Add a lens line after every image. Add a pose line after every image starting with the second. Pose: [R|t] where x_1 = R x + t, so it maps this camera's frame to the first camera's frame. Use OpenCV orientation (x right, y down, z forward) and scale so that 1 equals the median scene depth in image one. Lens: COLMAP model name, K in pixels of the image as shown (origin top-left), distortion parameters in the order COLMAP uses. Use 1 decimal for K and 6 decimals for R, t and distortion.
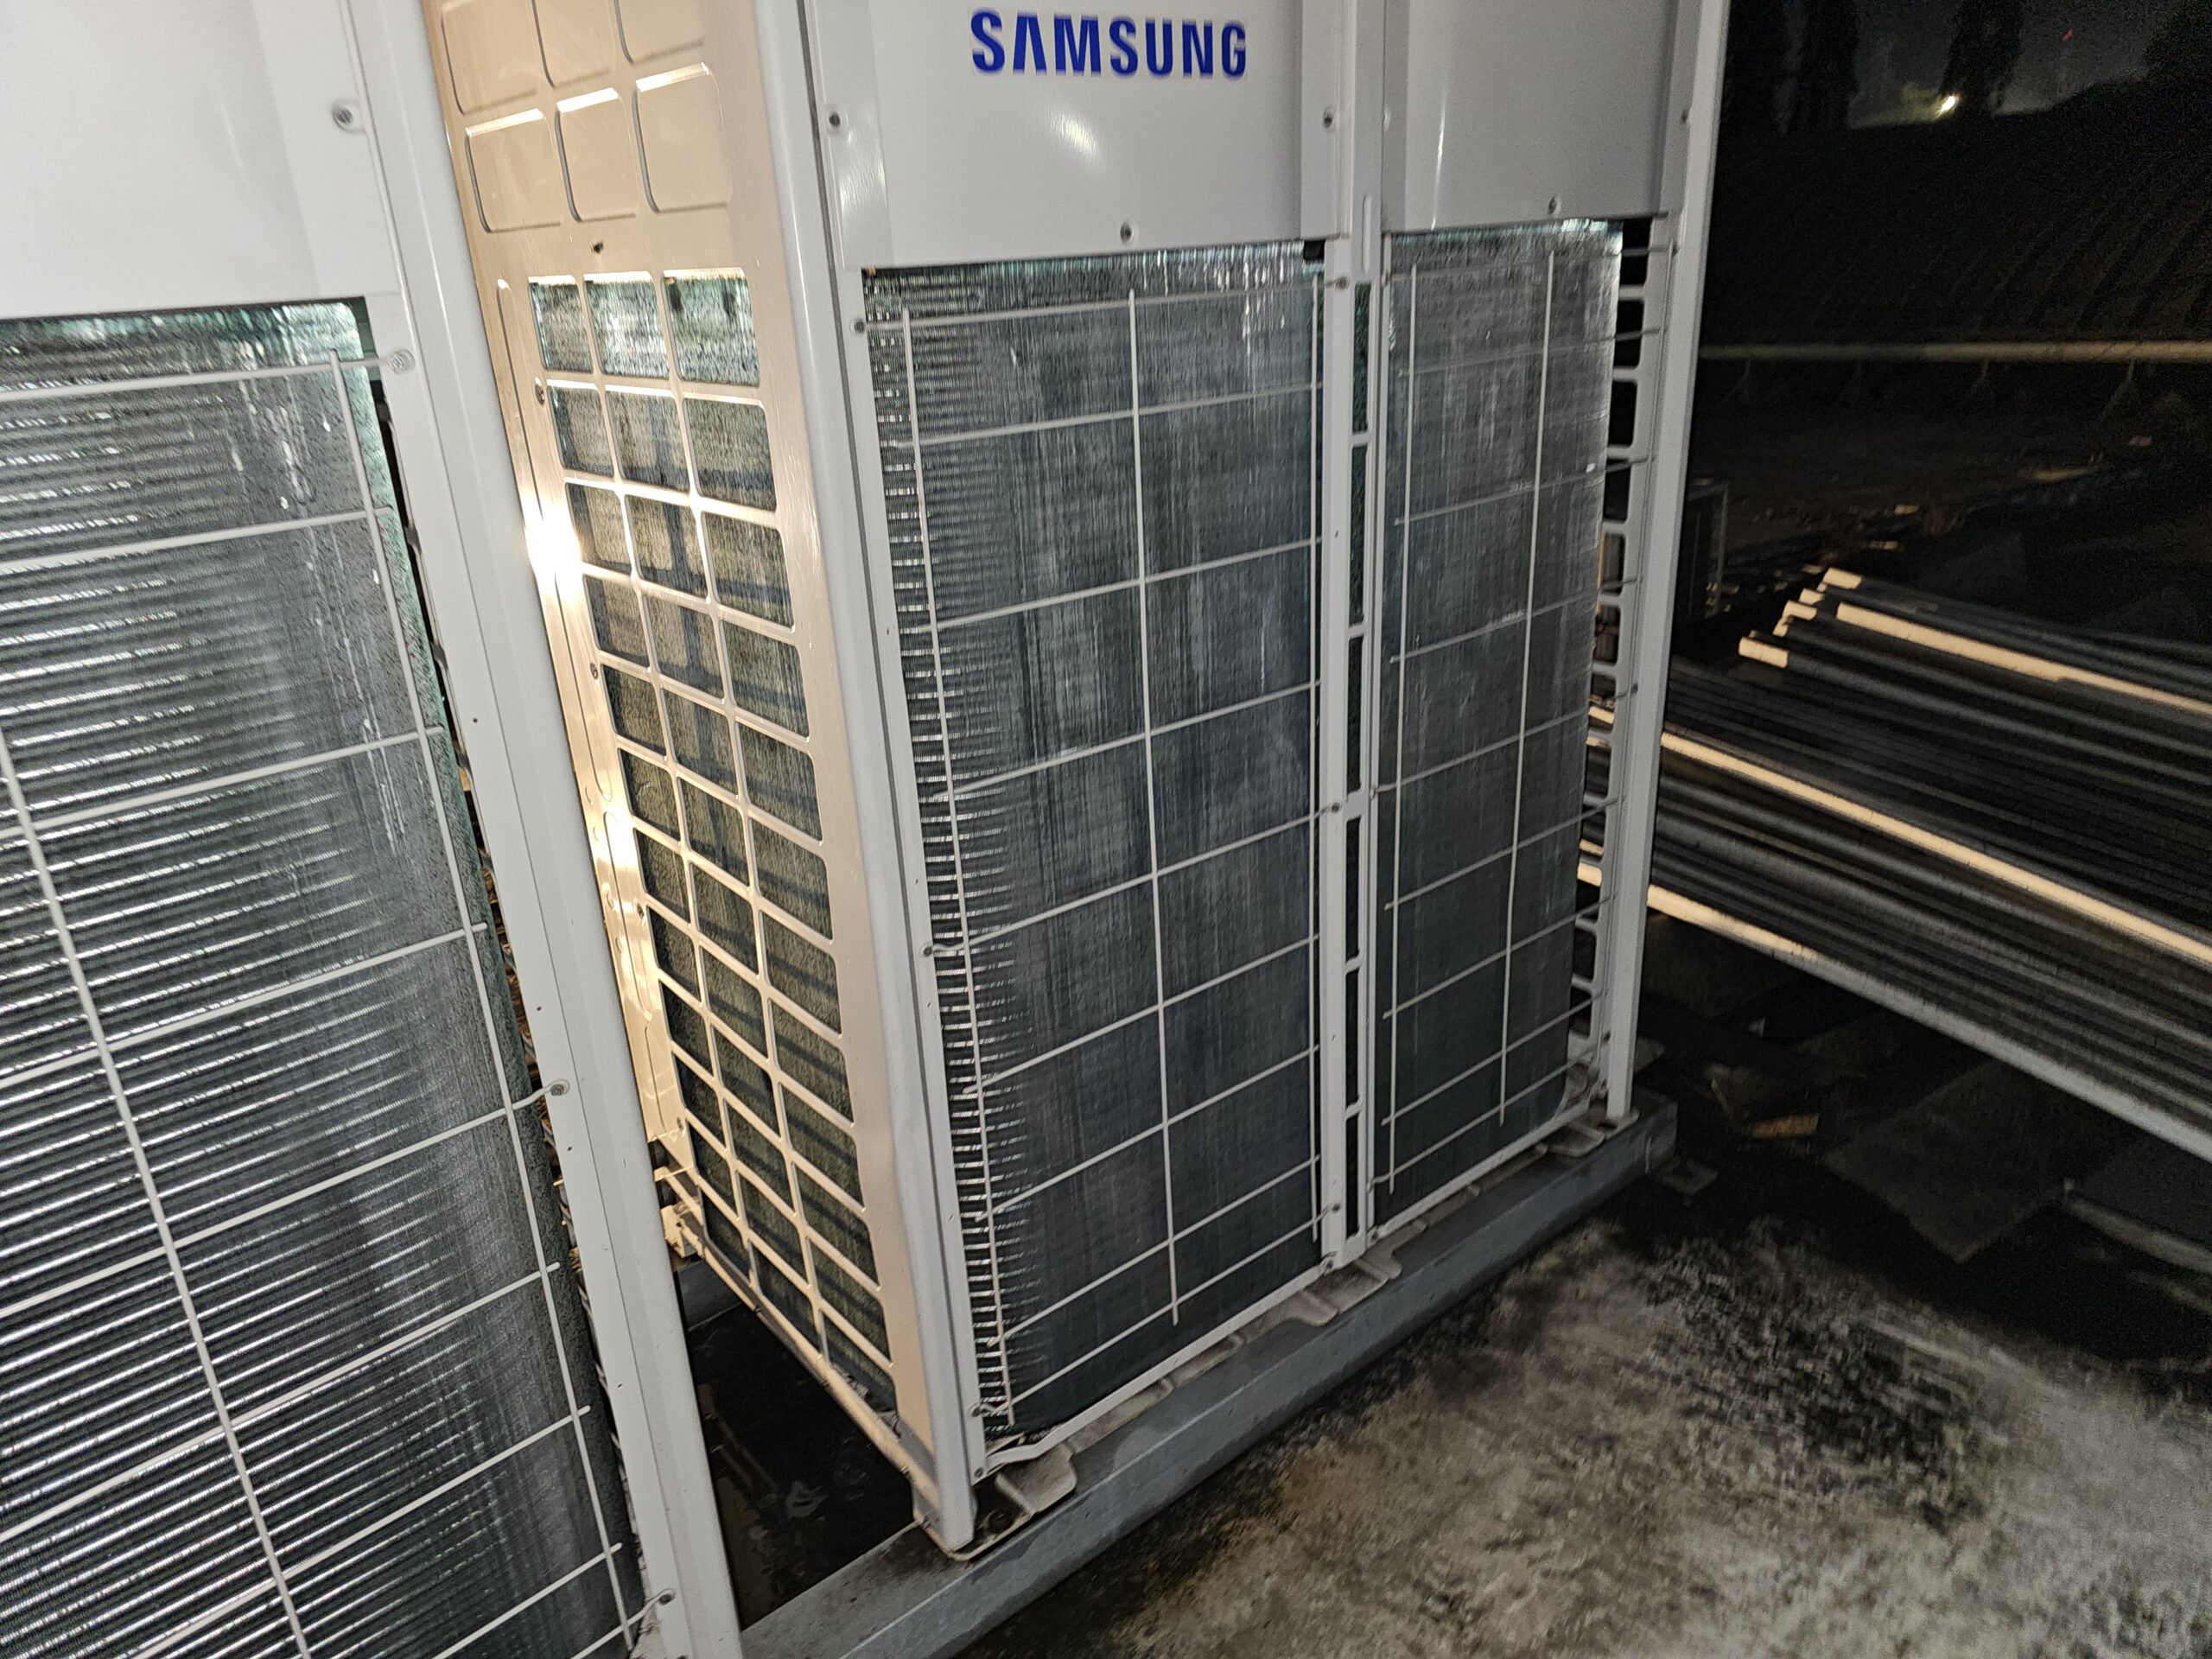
lens RADIAL K [[1491.0, 0, 1123.5], [0, 1491.0, 822.5], [0, 0, 1]] dist [0.037352, -0.016078]
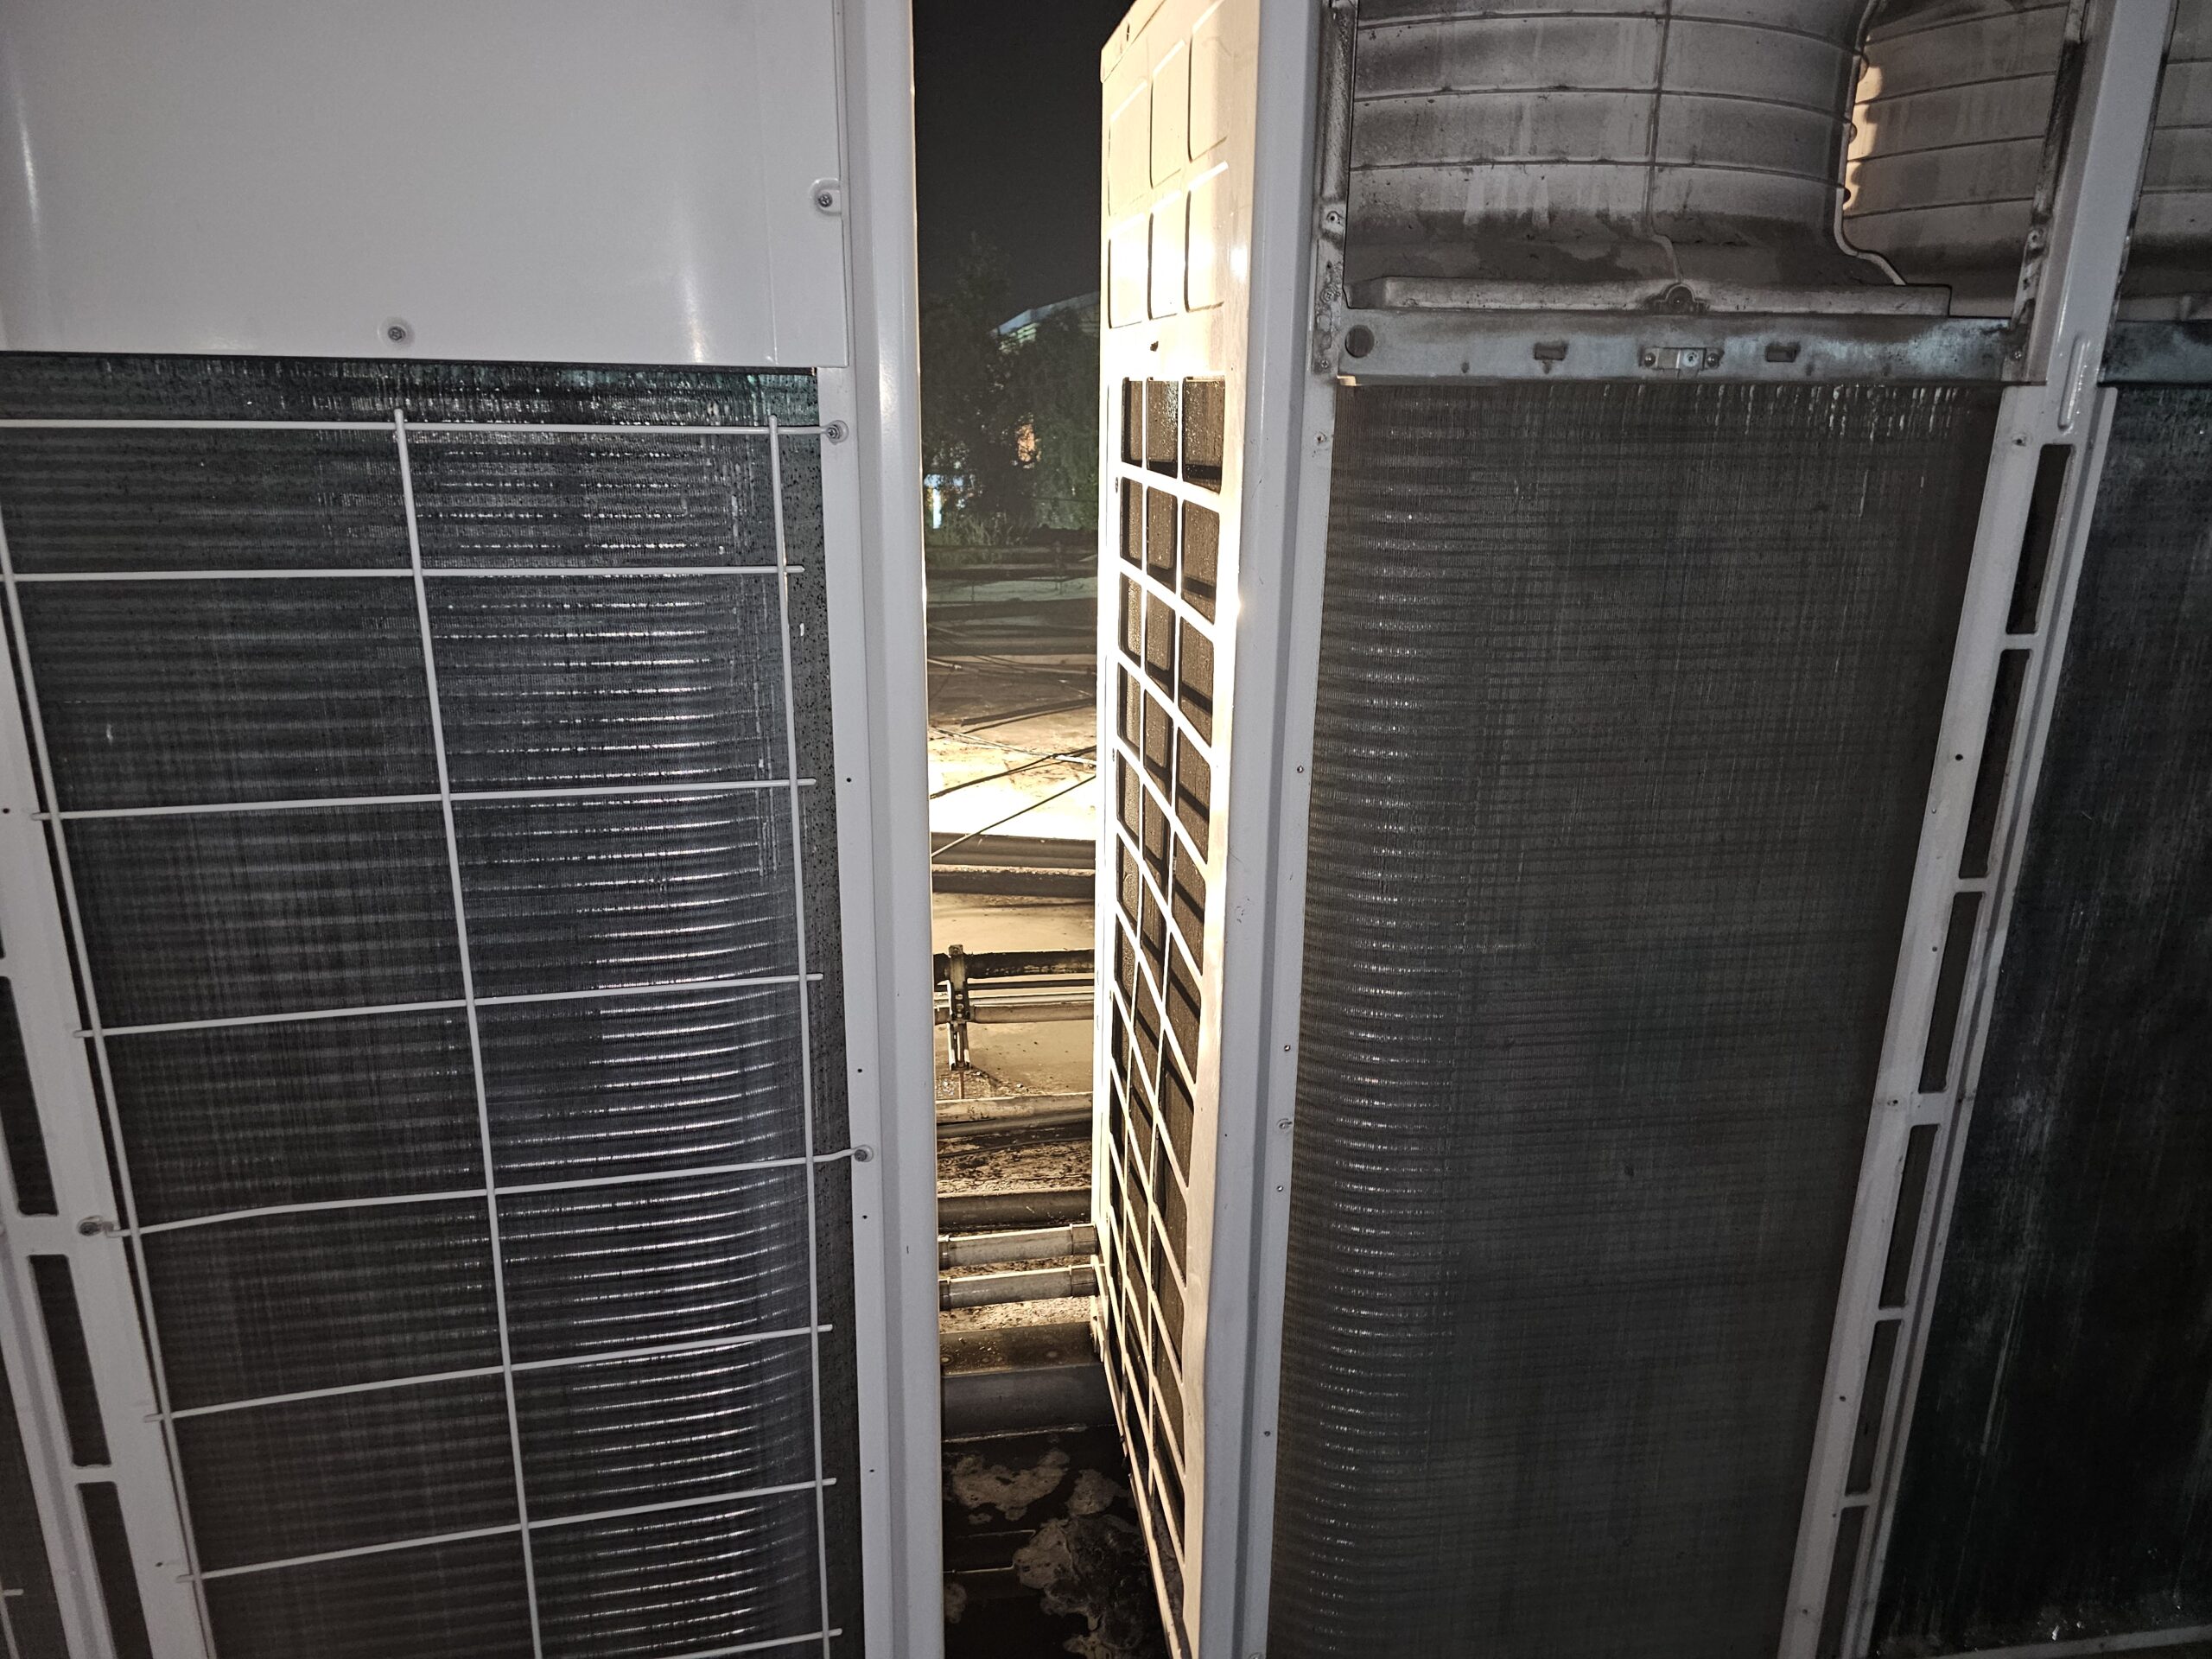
lens RADIAL K [[1491.0, 0, 1115.8], [0, 1491.0, 820.0], [0, 0, 1]] dist [0.037352, -0.016078]
pose [[0.858991, 0.203449, -0.469833, 0.160894], [-0.239980, 0.970602, -0.018460, -0.051268], [0.452266, 0.128608, 0.882562, 0.149008]]
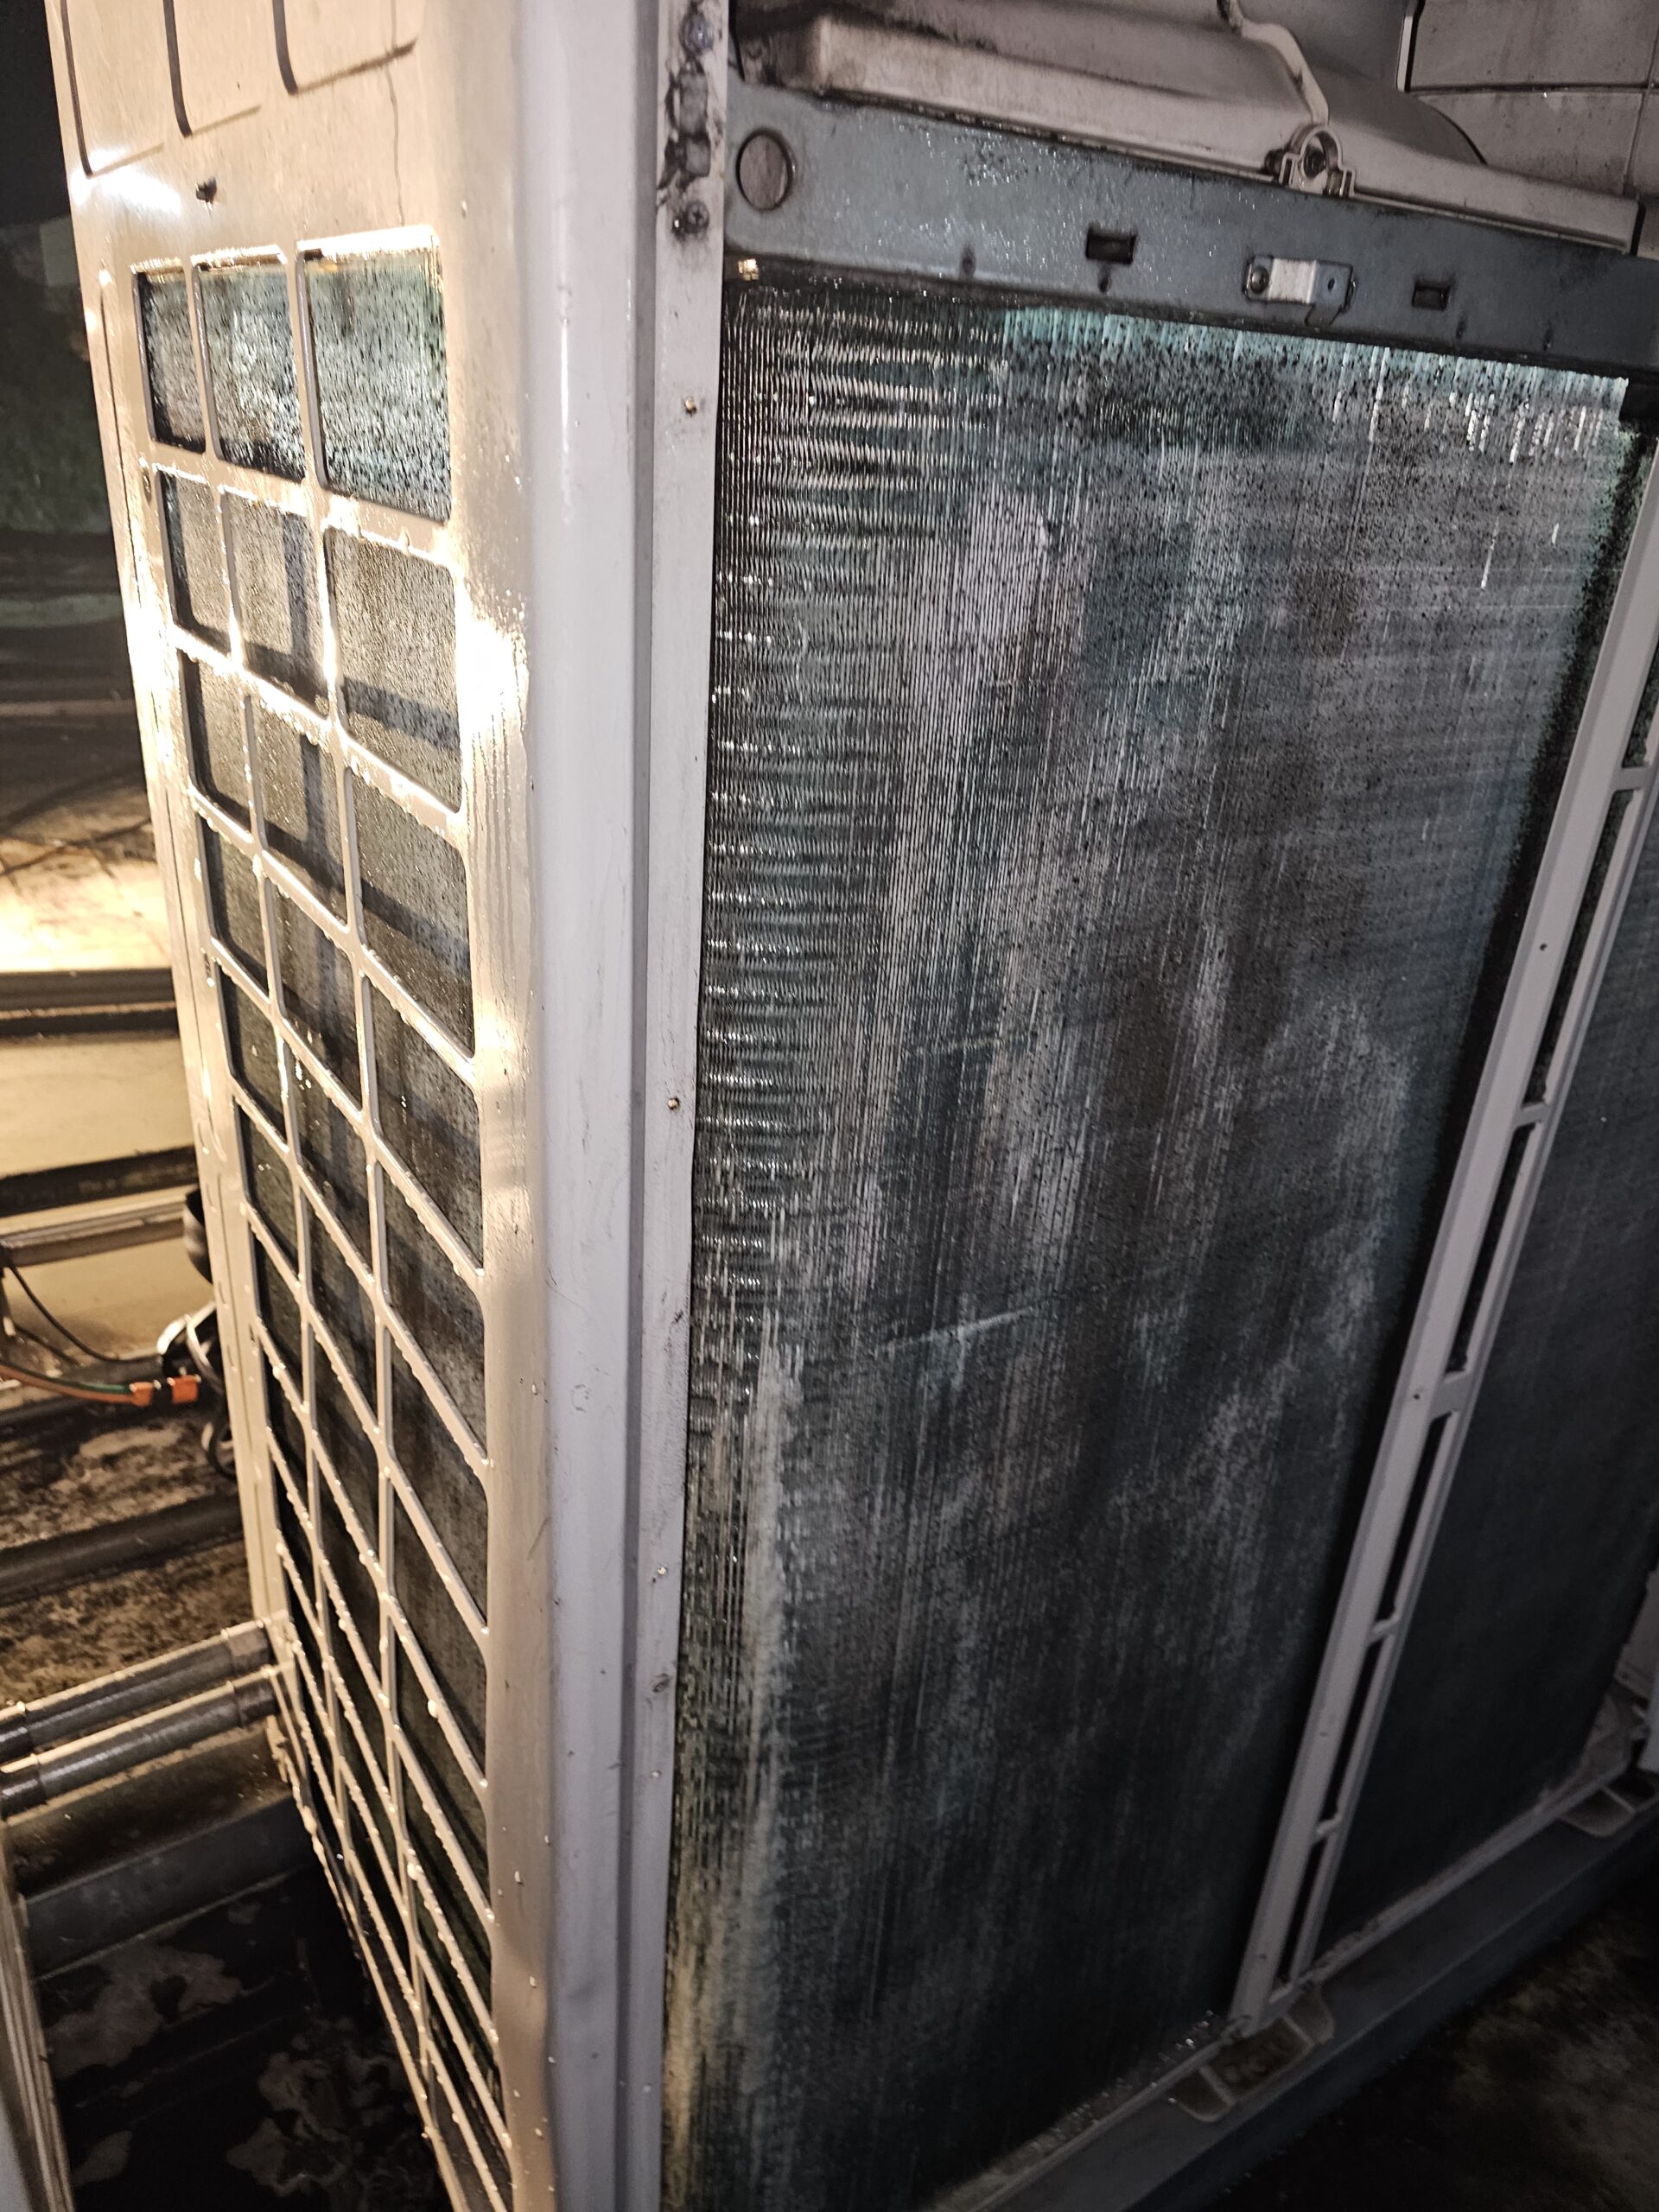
lens RADIAL K [[1491.0, 0, 845.4], [0, 1491.0, 1105.7], [0, 0, 1]] dist [0.037352, -0.016078]
pose [[0.986095, 0.156797, -0.055049, -0.073274], [-0.152974, 0.985894, 0.067912, -0.155693], [0.064921, -0.058546, 0.996171, 0.508924]]
